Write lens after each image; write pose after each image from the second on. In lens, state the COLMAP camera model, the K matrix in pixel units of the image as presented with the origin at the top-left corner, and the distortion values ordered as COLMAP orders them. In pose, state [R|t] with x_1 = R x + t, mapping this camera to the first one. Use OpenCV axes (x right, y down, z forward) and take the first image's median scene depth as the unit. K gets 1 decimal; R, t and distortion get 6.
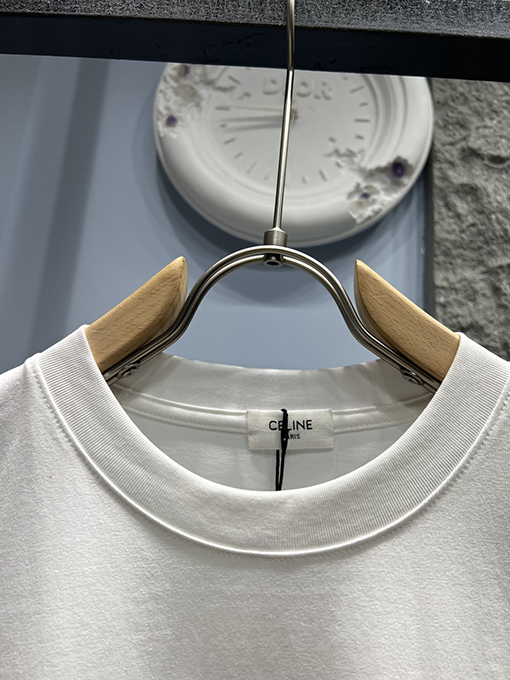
lens RADIAL K [[509.7, 0, 255.0], [0, 509.7, 340.0], [0, 0, 1]] dist [-0.001895, -0.001063]
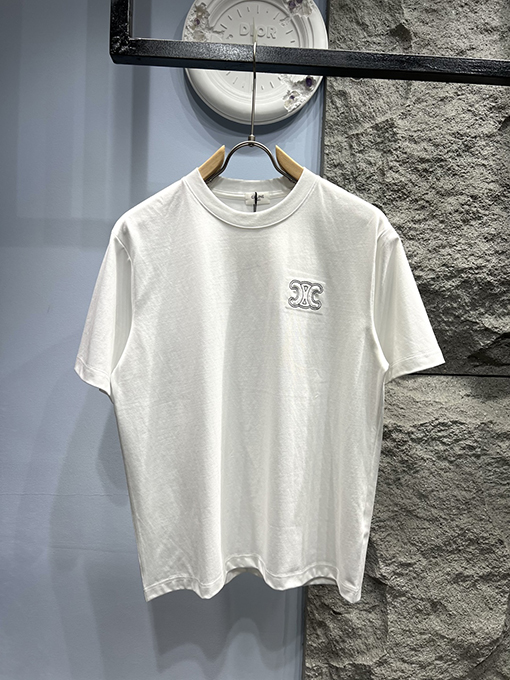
lens RADIAL K [[532.1, 0, 255.0], [0, 532.1, 340.0], [0, 0, 1]] dist [0.058222, -0.072693]
pose [[0.997639, -0.042417, 0.054016, -0.086948], [0.025441, 0.958777, 0.283018, 0.033963], [-0.063794, -0.280975, 0.957592, -1.292780]]
